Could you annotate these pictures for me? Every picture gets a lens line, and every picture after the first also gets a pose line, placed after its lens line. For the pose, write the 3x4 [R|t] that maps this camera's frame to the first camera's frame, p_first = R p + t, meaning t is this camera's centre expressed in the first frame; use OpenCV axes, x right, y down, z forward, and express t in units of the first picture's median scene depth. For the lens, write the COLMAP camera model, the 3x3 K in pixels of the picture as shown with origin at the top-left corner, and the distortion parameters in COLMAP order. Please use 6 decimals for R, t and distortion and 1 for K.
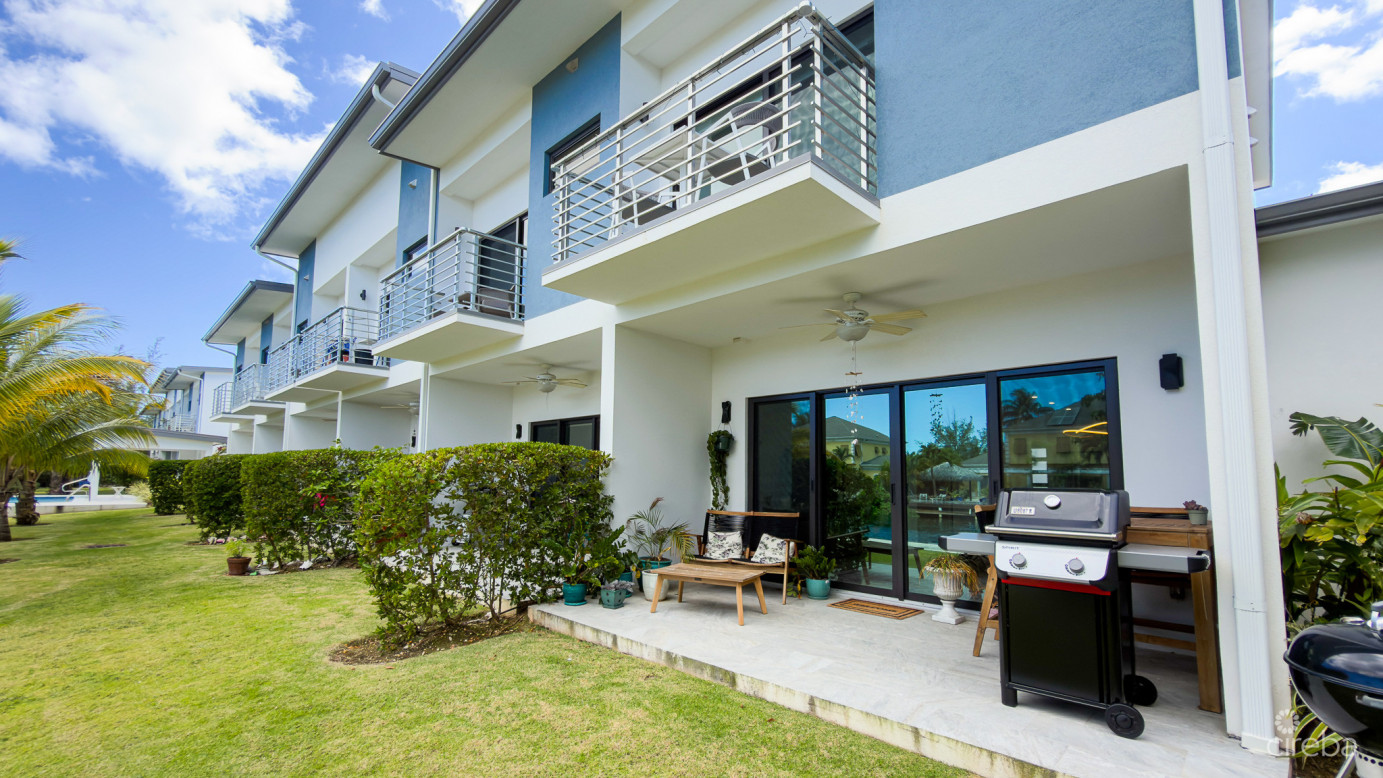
lens RADIAL K [[579.3, 0, 694.2], [0, 579.3, 412.6], [0, 0, 1]] dist [0.019325, -0.000074]
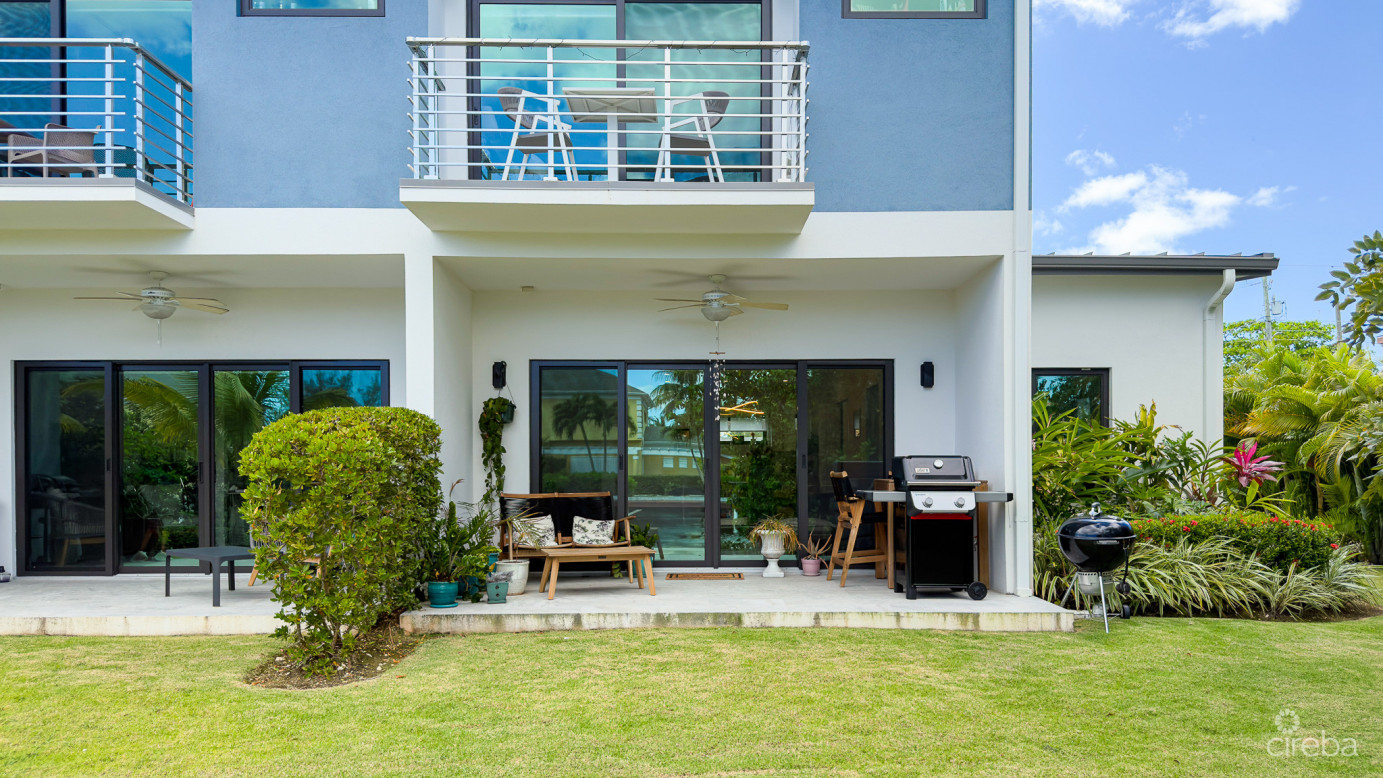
lens RADIAL K [[957.0, 0, 687.8], [0, 957.0, 423.1], [0, 0, 1]] dist [0.150343, -0.000227]
pose [[0.722886, 0.017583, 0.690744, -1.091348], [-0.065682, 0.996898, 0.043362, -0.014814], [-0.687839, -0.076715, 0.721798, -0.251055]]
